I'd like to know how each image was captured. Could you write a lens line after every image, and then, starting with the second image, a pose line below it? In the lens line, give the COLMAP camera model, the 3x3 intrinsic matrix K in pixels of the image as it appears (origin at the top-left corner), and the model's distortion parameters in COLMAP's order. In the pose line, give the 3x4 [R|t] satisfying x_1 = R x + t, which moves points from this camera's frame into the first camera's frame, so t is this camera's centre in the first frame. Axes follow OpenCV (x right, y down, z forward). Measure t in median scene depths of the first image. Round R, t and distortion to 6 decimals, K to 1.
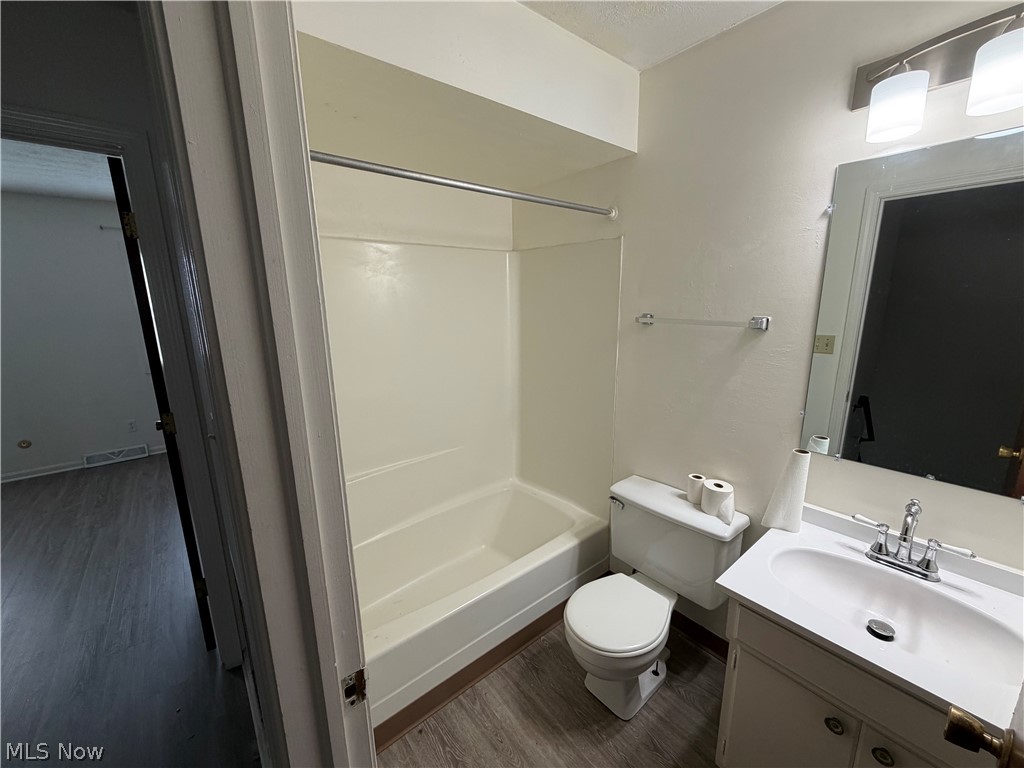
lens RADIAL K [[407.5, 0, 509.9], [0, 407.5, 387.9], [0, 0, 1]] dist [-0.002310, -0.000299]
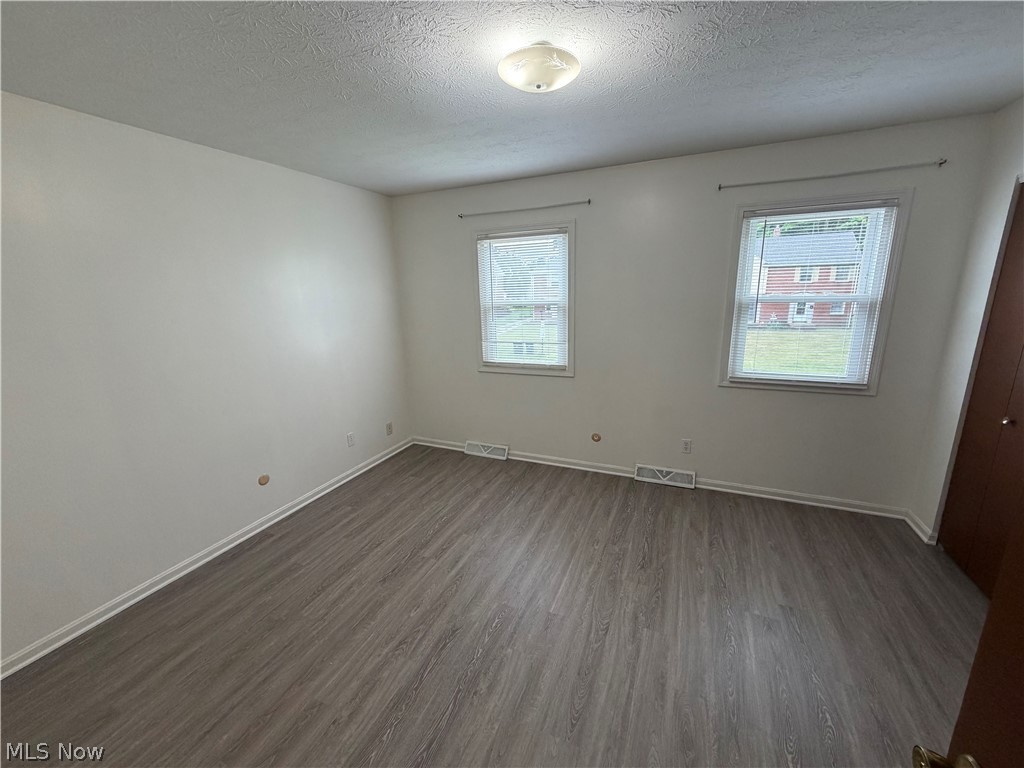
lens RADIAL K [[407.5, 0, 516.6], [0, 407.5, 386.7], [0, 0, 1]] dist [-0.002310, -0.000299]
pose [[0.463293, 0.197511, -0.863915, -0.454580], [-0.157707, 0.977662, 0.138943, -0.087326], [0.872059, 0.071875, 0.484093, 0.343327]]
